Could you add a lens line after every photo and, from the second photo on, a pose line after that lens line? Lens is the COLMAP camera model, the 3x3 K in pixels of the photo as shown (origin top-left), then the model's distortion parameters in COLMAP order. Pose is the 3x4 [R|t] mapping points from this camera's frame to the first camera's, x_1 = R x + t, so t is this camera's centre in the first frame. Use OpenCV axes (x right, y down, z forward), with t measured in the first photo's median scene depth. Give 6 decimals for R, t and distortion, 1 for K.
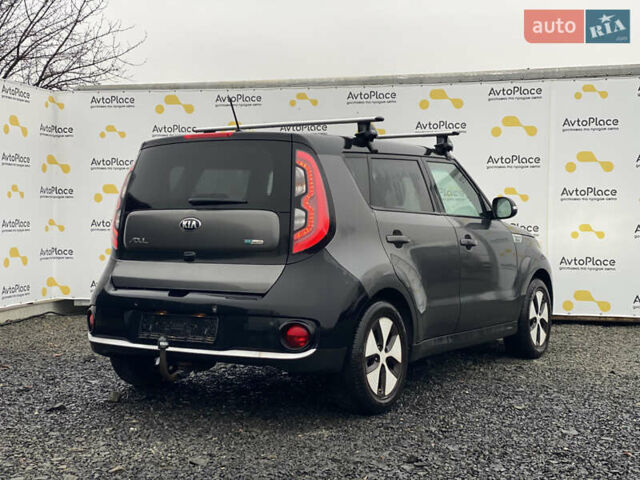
lens RADIAL K [[987.8, 0, 319.2], [0, 987.8, 240.1], [0, 0, 1]] dist [0.123880, 0.000000]
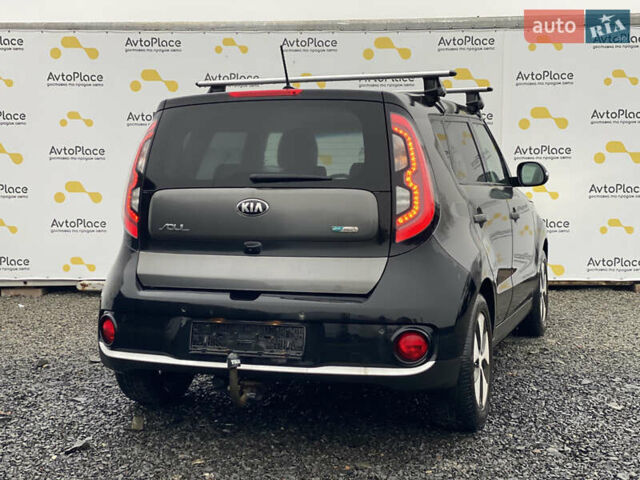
lens RADIAL K [[987.8, 0, 334.9], [0, 987.8, 240.9], [0, 0, 1]] dist [0.123880, 0.000000]
pose [[0.975779, -0.025993, 0.217207, -0.208202], [0.014327, 0.998377, 0.055113, -0.027530], [-0.218287, -0.050666, 0.974568, 0.188978]]
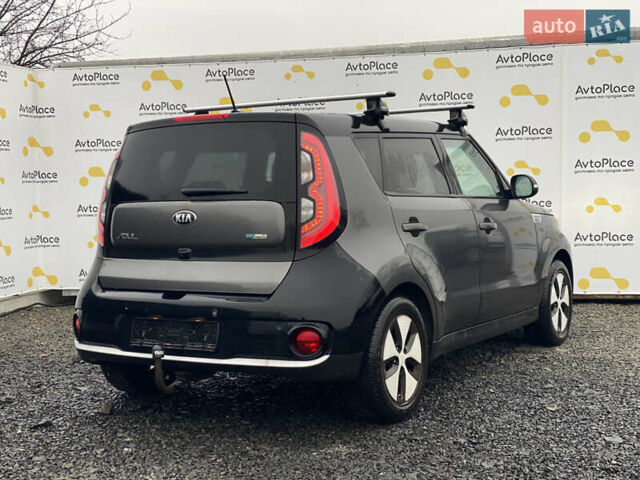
lens RADIAL K [[987.8, 0, 323.7], [0, 987.8, 244.8], [0, 0, 1]] dist [0.123880, 0.000000]
pose [[0.999606, -0.025427, 0.011872, -0.013479], [0.025006, 0.999098, 0.034312, -0.016710], [-0.012734, -0.034002, 0.999341, 0.088962]]
